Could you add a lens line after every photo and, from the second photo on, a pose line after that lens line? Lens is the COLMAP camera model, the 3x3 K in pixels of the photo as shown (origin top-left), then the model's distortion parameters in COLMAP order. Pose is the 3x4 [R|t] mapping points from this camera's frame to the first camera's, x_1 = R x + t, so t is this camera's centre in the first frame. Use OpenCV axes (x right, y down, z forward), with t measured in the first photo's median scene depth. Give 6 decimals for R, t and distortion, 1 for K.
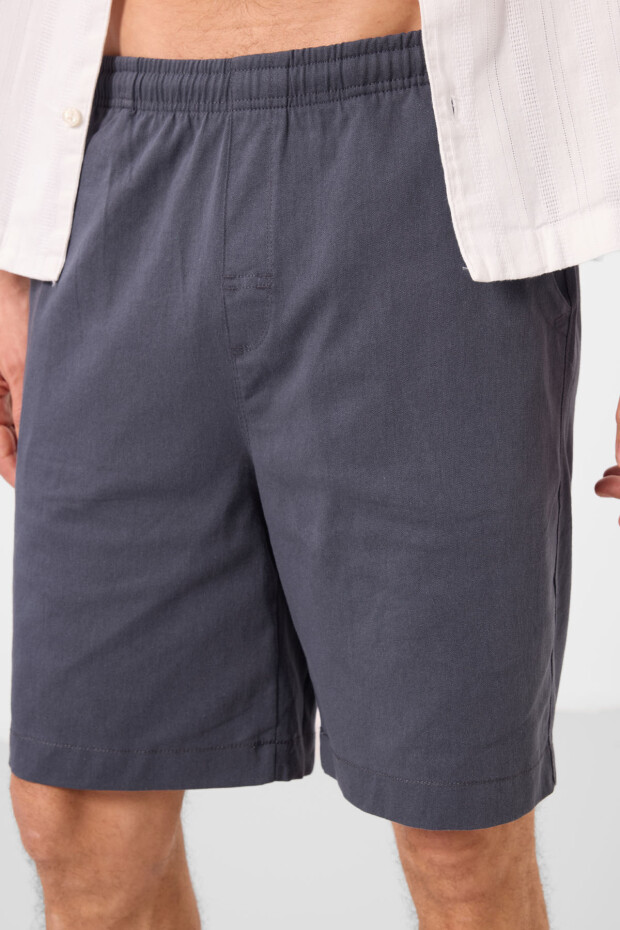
lens RADIAL K [[1982.2, 0, 310.0], [0, 1982.2, 465.0], [0, 0, 1]] dist [-0.444136, -0.020828]
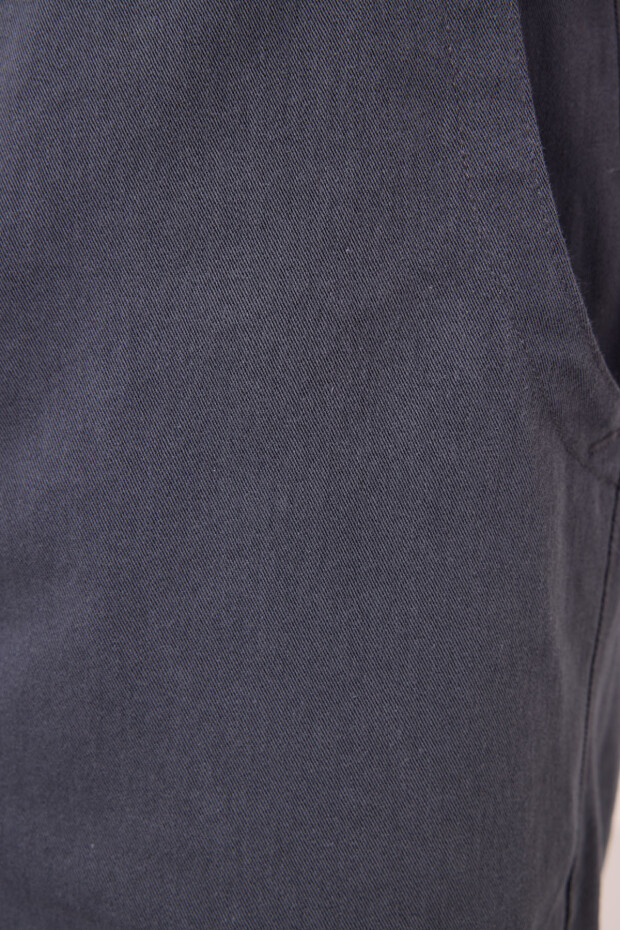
lens RADIAL K [[1430.8, 0, 310.0], [0, 1430.8, 465.0], [0, 0, 1]] dist [-0.040248, -0.139281]
pose [[0.993998, 0.066381, -0.086958, 0.097695], [-0.068991, 0.997242, -0.027360, -0.060772], [0.084902, 0.033195, 0.995836, 0.738508]]
